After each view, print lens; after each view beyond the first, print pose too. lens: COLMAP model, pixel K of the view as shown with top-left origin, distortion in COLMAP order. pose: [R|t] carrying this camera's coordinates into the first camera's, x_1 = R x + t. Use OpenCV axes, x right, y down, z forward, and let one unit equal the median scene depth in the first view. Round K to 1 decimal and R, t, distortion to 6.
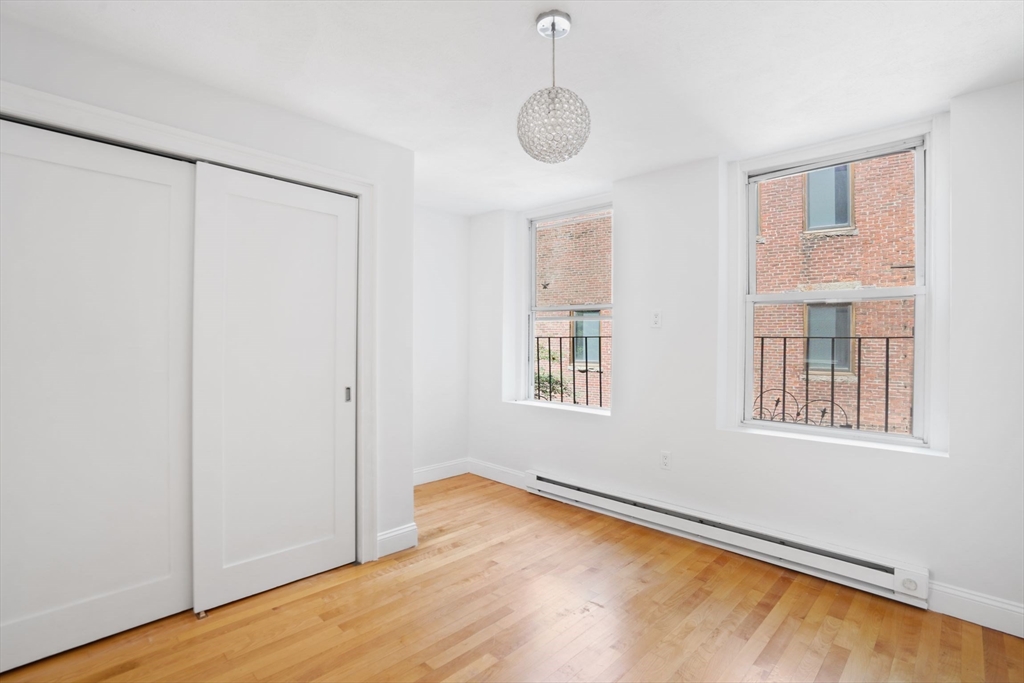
lens RADIAL K [[496.7, 0, 502.1], [0, 496.7, 337.1], [0, 0, 1]] dist [-0.004573, 0.005860]
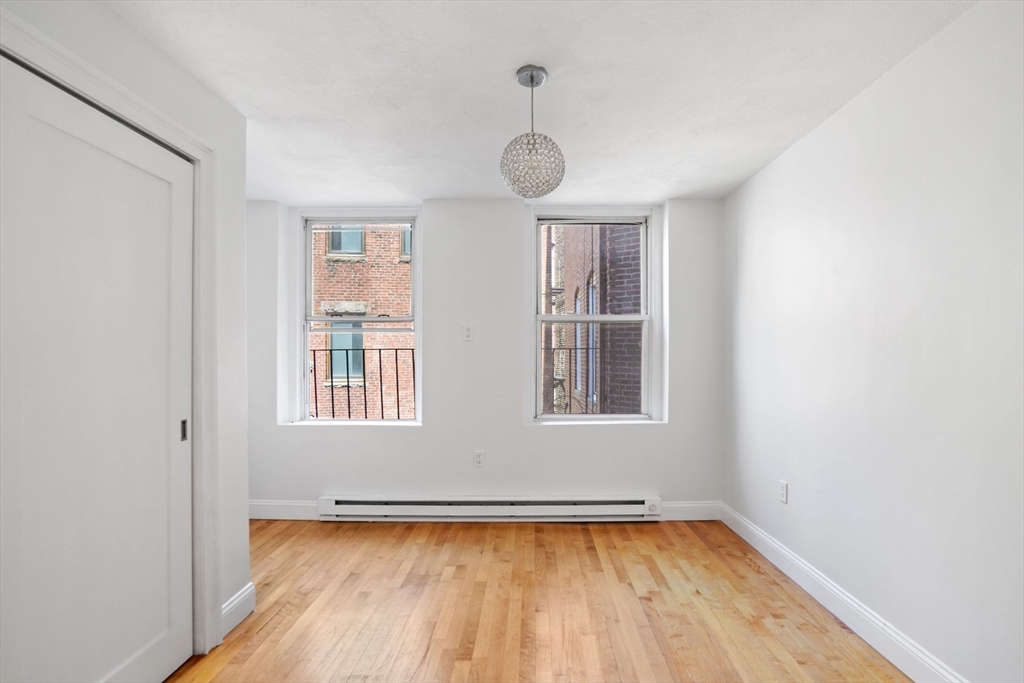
lens RADIAL K [[521.4, 0, 519.1], [0, 521.4, 350.0], [0, 0, 1]] dist [-0.040401, 0.014296]
pose [[0.720327, -0.009071, 0.693575, -0.469533], [0.006735, 0.999959, 0.006084, -0.005014], [-0.693601, 0.000289, 0.720359, 0.099959]]
